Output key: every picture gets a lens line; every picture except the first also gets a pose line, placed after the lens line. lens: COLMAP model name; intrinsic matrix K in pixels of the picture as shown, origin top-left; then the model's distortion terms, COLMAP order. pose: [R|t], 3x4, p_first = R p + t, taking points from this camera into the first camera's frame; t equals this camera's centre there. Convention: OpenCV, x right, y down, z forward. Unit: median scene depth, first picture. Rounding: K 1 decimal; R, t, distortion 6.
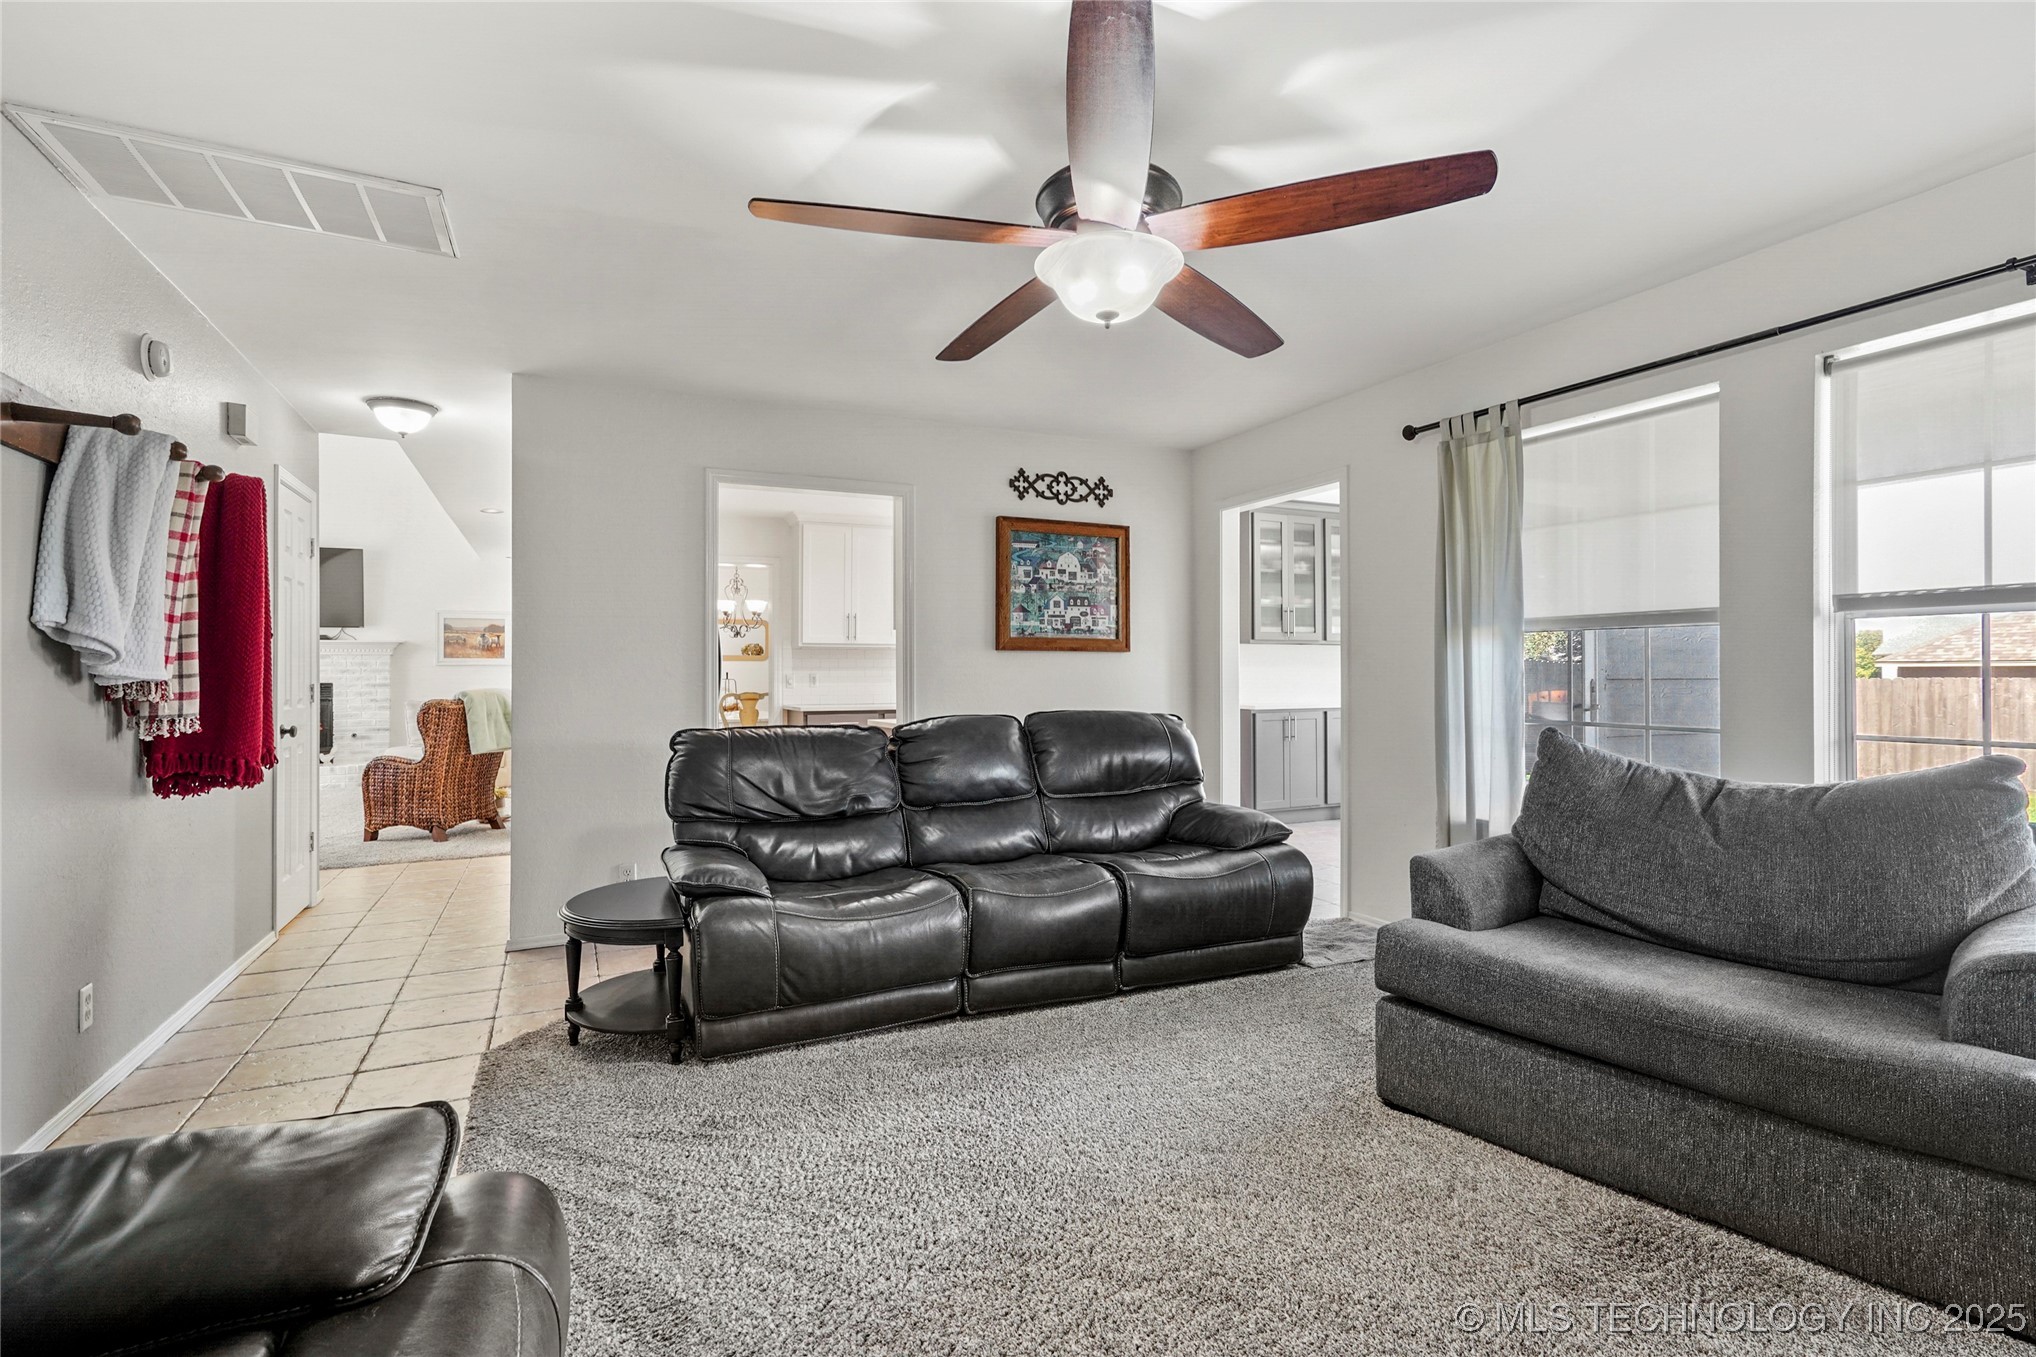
lens RADIAL K [[954.5, 0, 999.8], [0, 954.5, 670.5], [0, 0, 1]] dist [-0.013938, 0.026030]
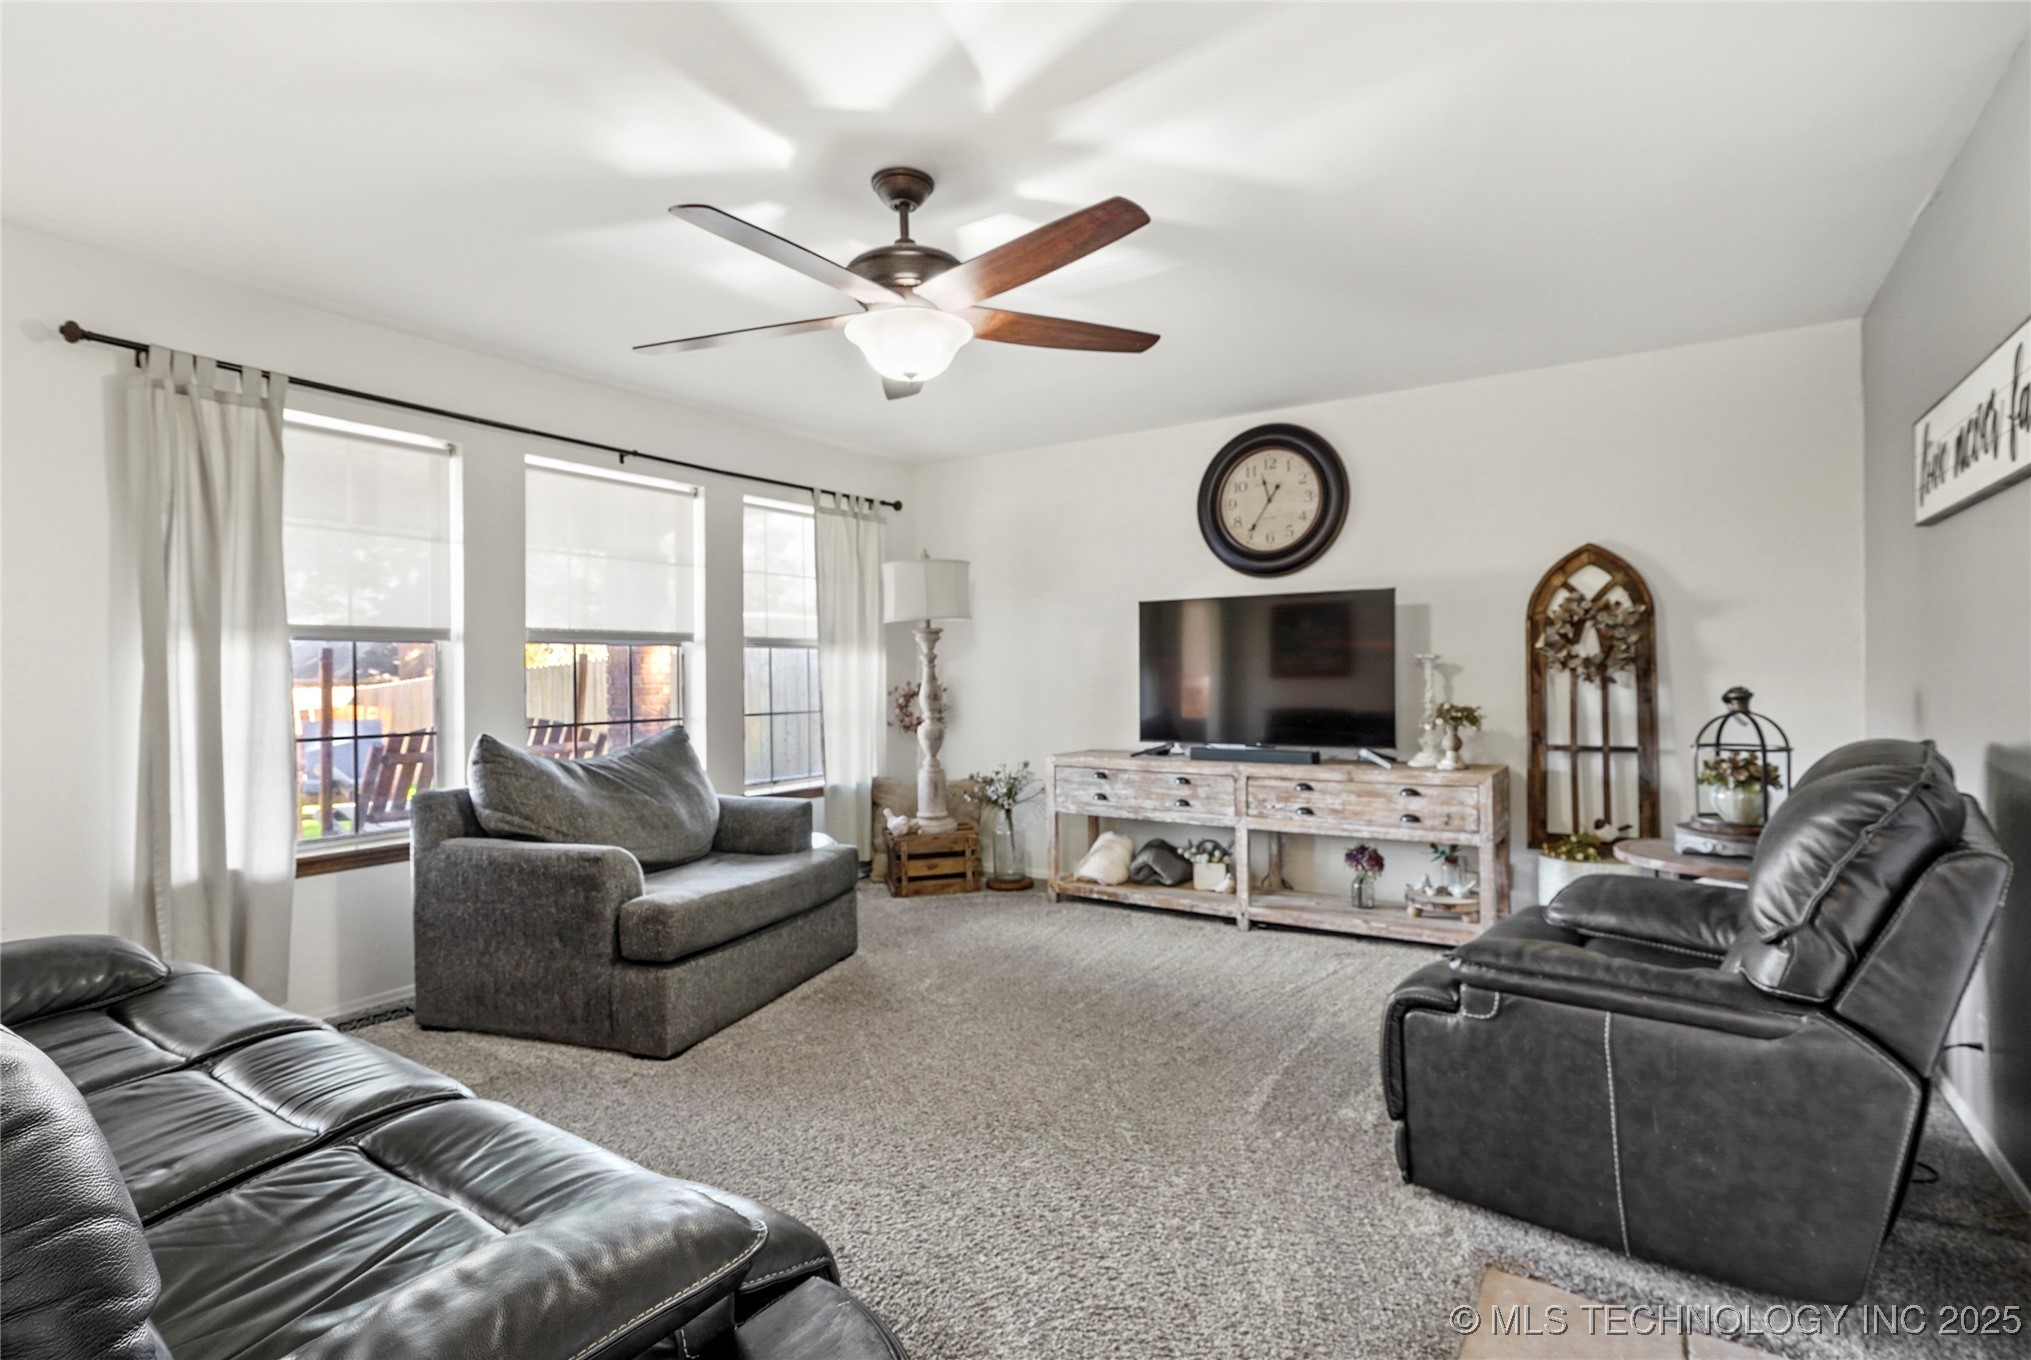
lens RADIAL K [[971.4, 0, 1015.5], [0, 971.4, 680.0], [0, 0, 1]] dist [-0.010045, 0.017566]
pose [[-0.533101, 0.002393, 0.846048, -0.601854], [0.004863, 0.999988, 0.000236, 0.001064], [-0.846038, 0.004241, -0.533106, 0.954136]]
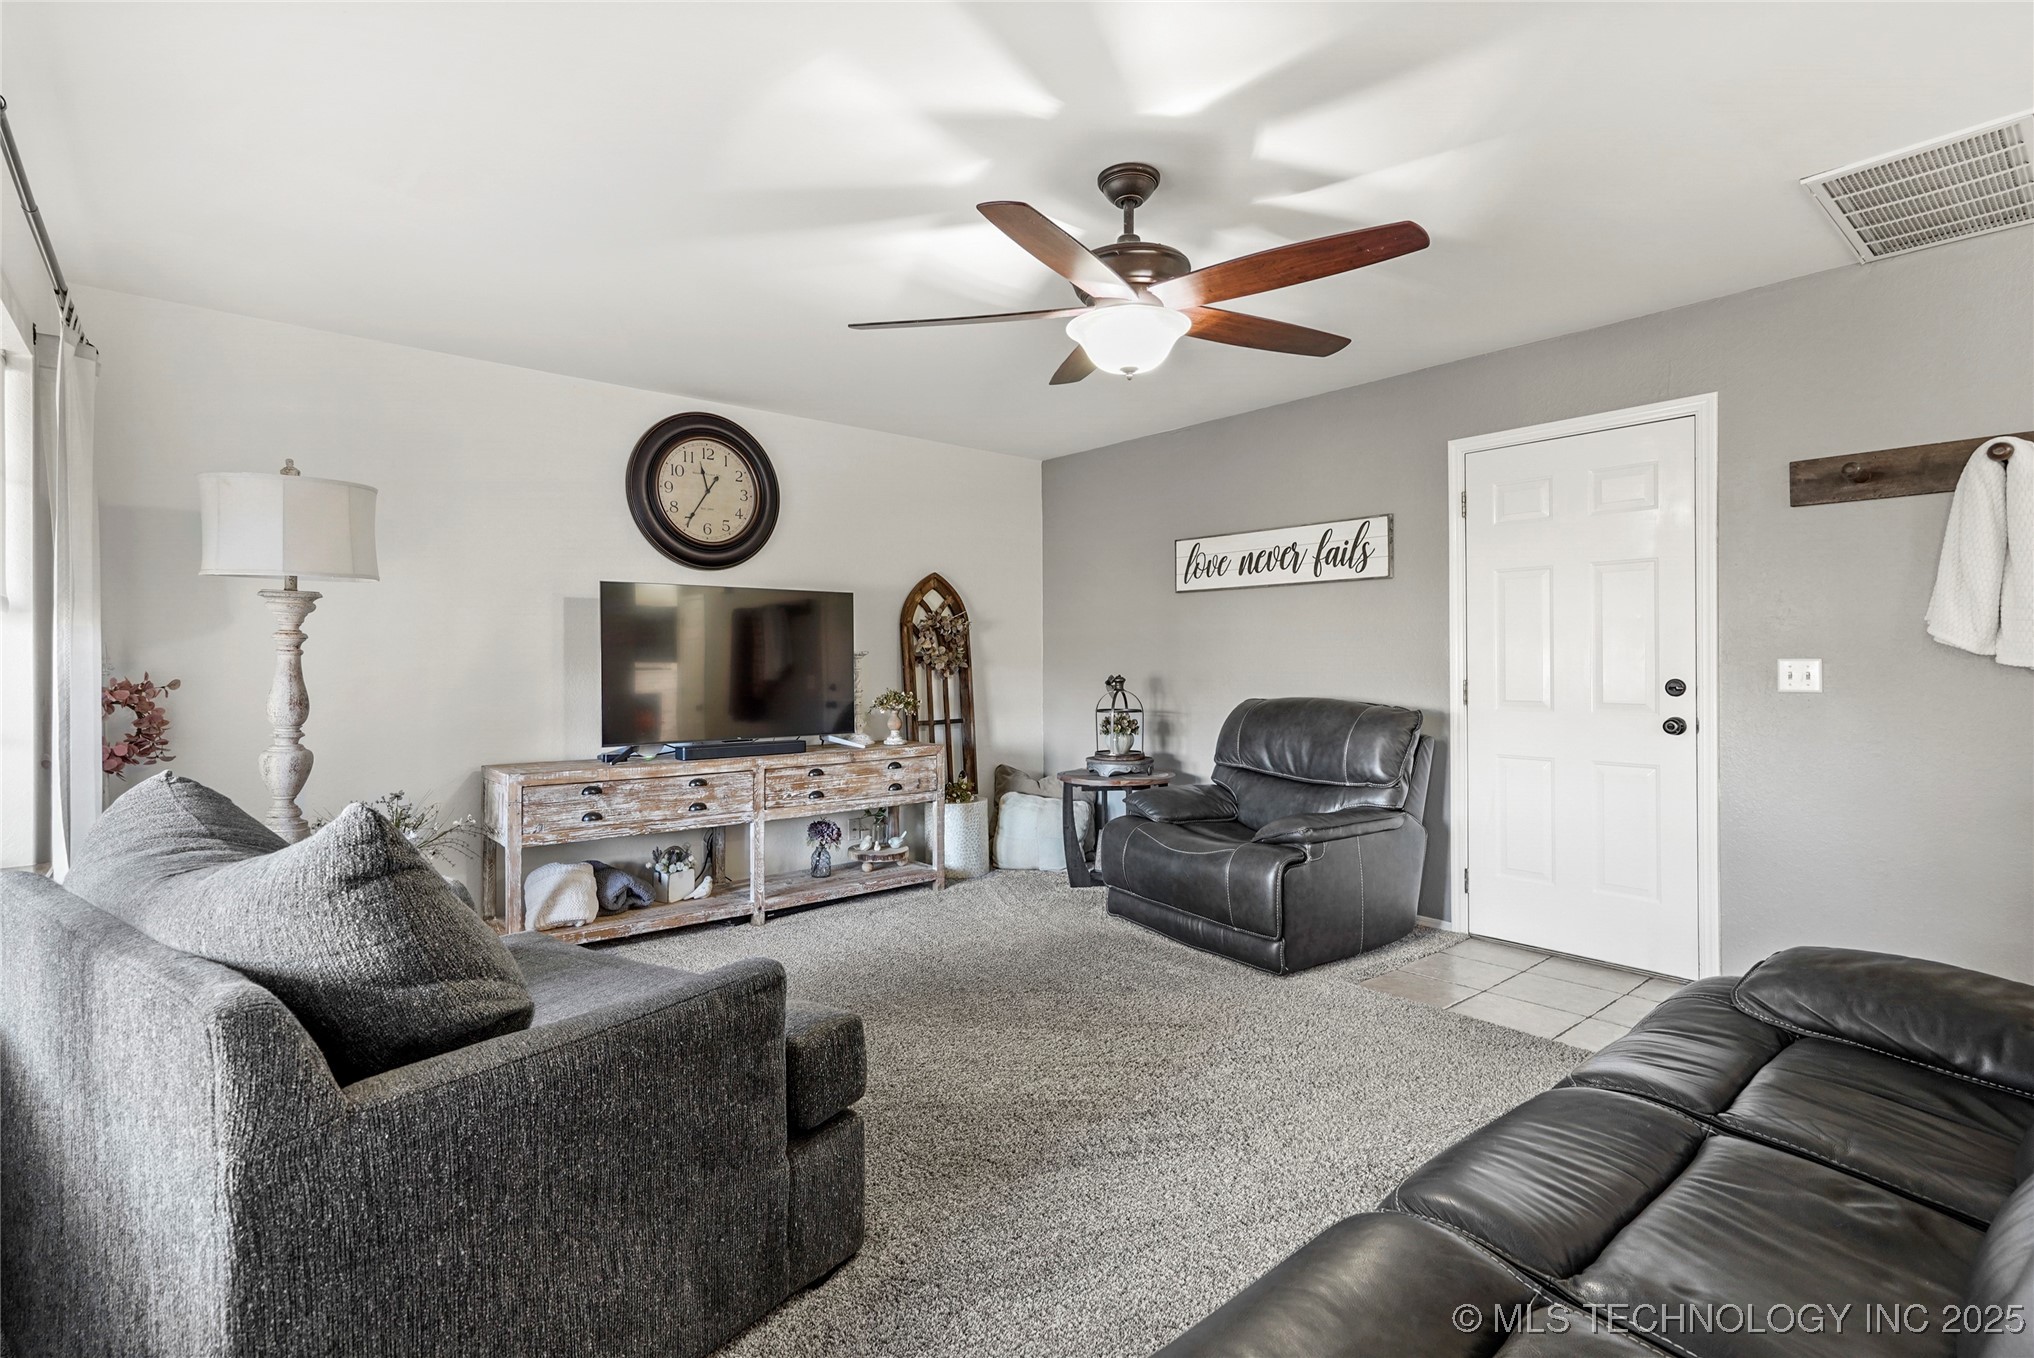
lens RADIAL K [[953.6, 0, 998.8], [0, 953.6, 671.0], [0, 0, 1]] dist [-0.013938, 0.026030]
pose [[-0.967846, 0.007226, -0.251439, 0.360034], [0.006976, 0.999974, 0.001884, -0.000319], [0.251446, 0.000070, -0.967871, 1.319634]]
